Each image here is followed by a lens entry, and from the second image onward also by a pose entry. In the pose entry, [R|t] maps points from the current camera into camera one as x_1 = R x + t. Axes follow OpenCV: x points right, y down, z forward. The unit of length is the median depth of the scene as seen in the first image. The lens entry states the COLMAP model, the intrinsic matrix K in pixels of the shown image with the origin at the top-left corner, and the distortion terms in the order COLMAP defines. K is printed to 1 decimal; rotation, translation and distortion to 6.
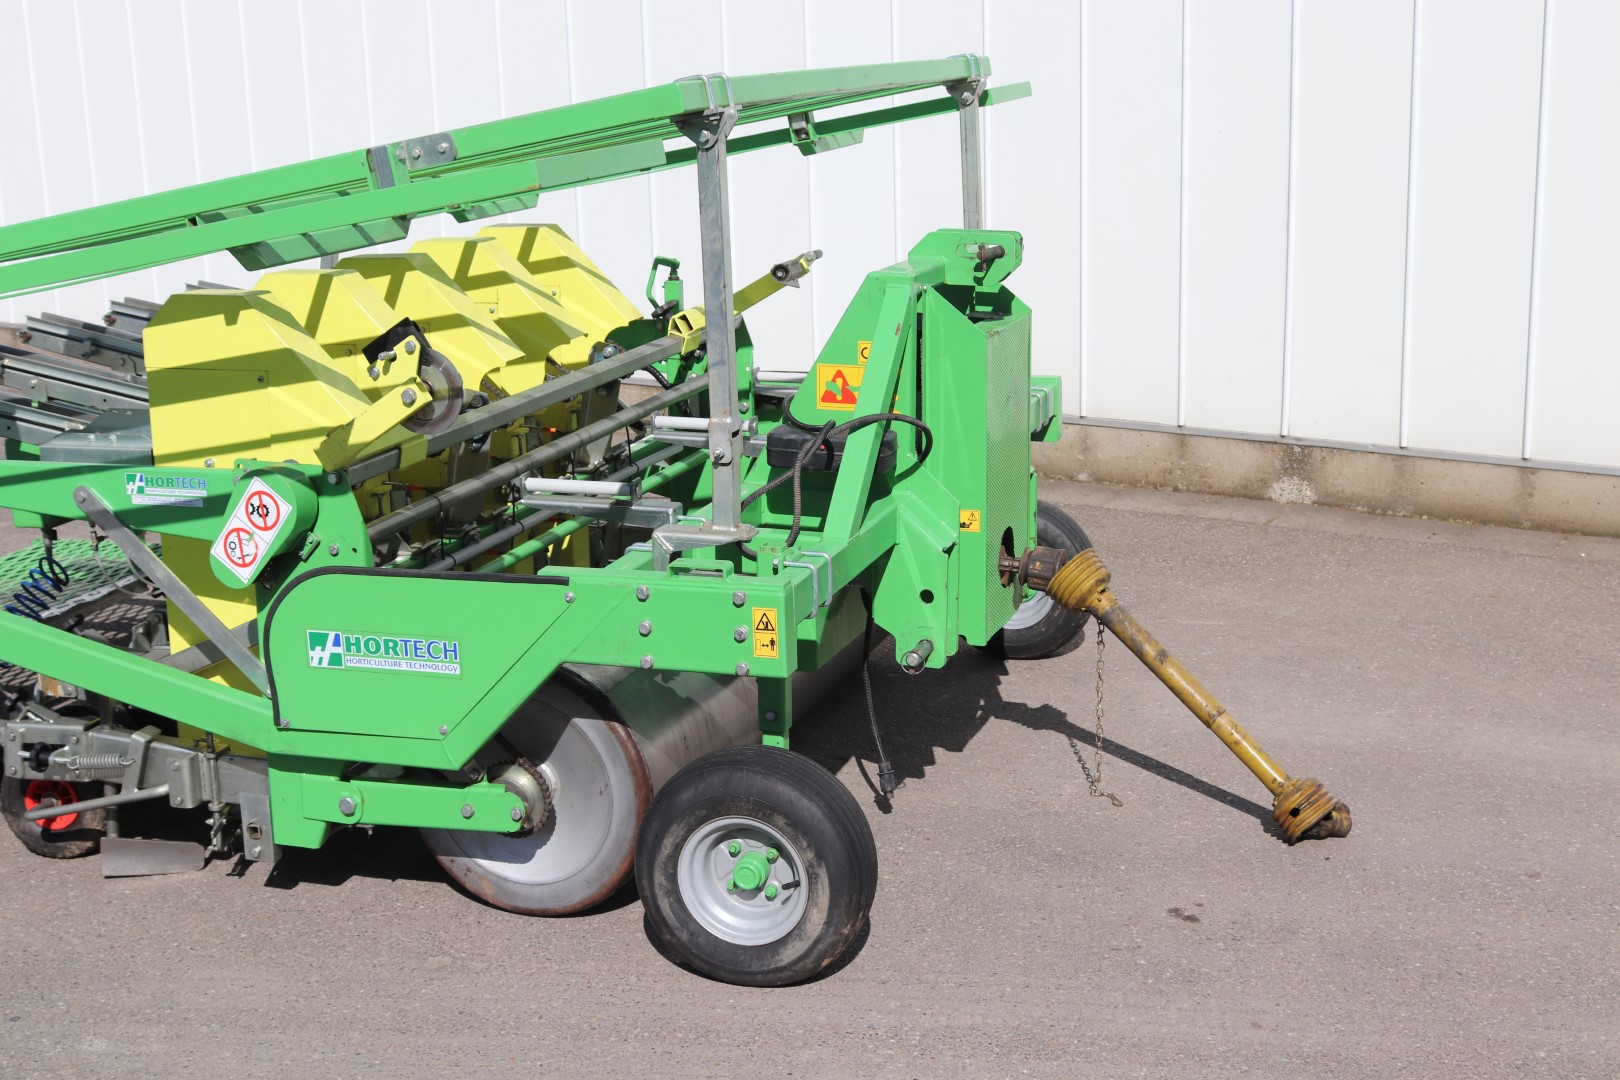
lens RADIAL K [[2194.9, 0, 810.0], [0, 2194.9, 540.0], [0, 0, 1]] dist [-0.111032, 0.375956]
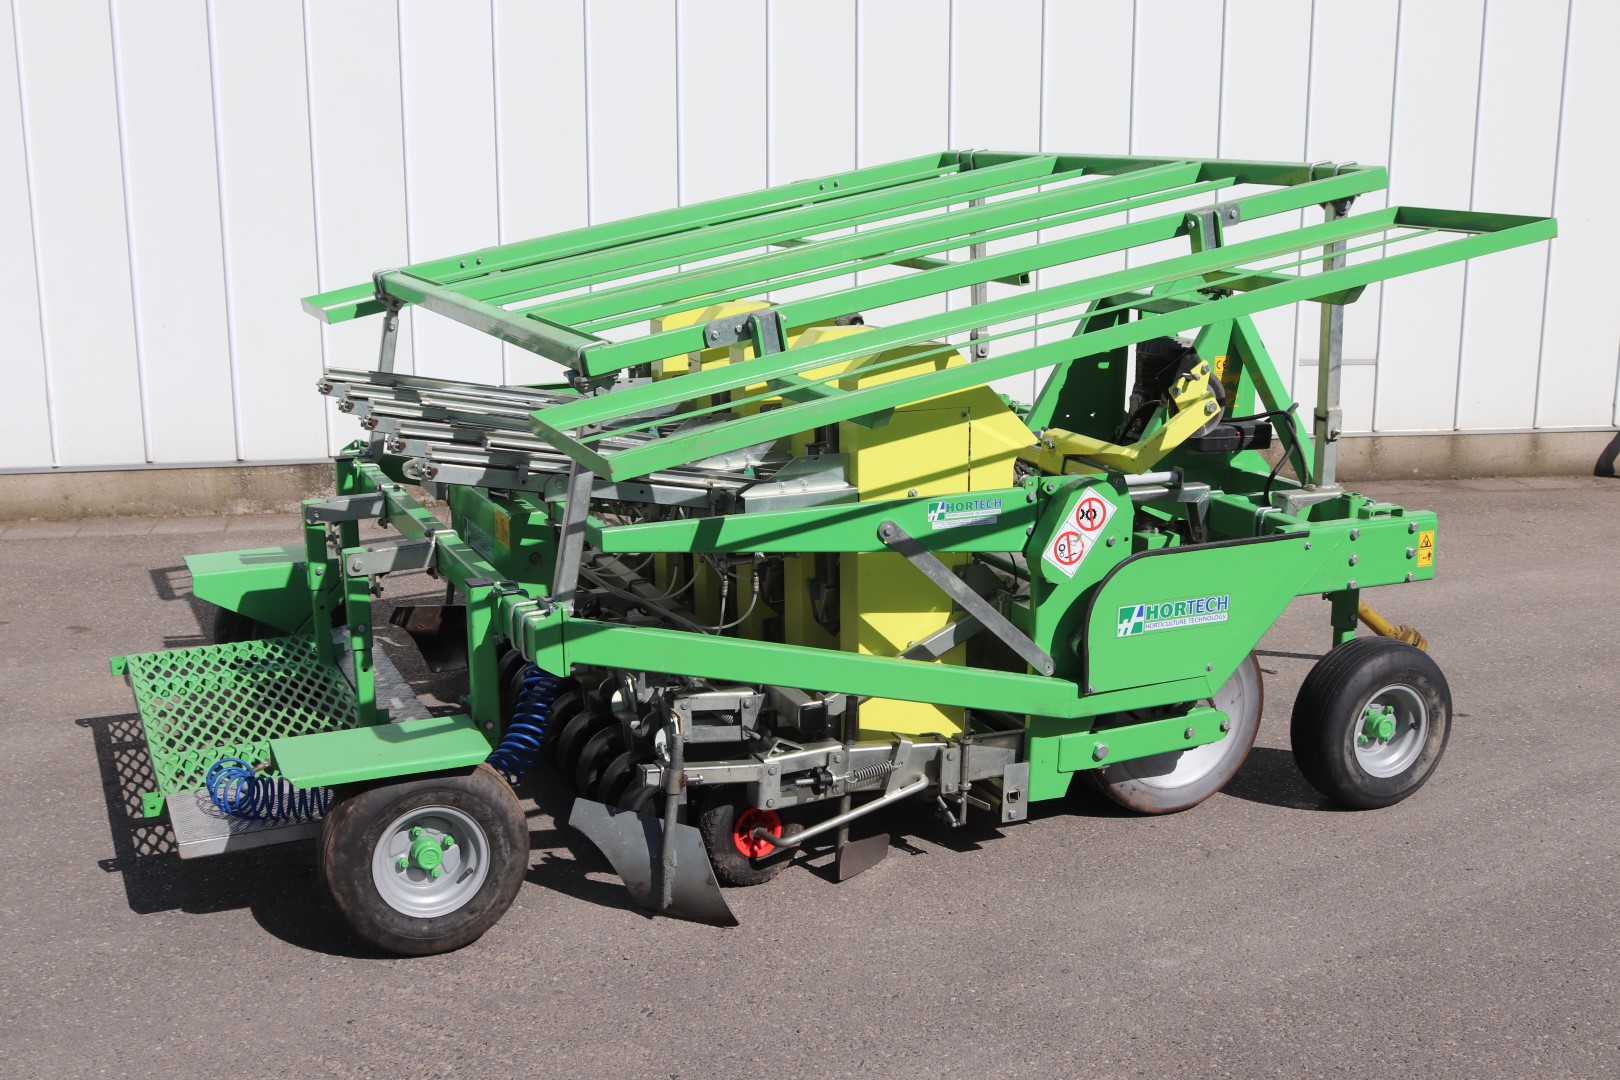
lens RADIAL K [[1898.6, 0, 810.0], [0, 1898.6, 540.0], [0, 0, 1]] dist [-0.088744, 0.048352]
pose [[0.744217, -0.123180, 0.656481, -1.002252], [0.138590, 0.989936, 0.028637, -0.048255], [-0.653402, 0.069670, 0.753799, 0.296237]]
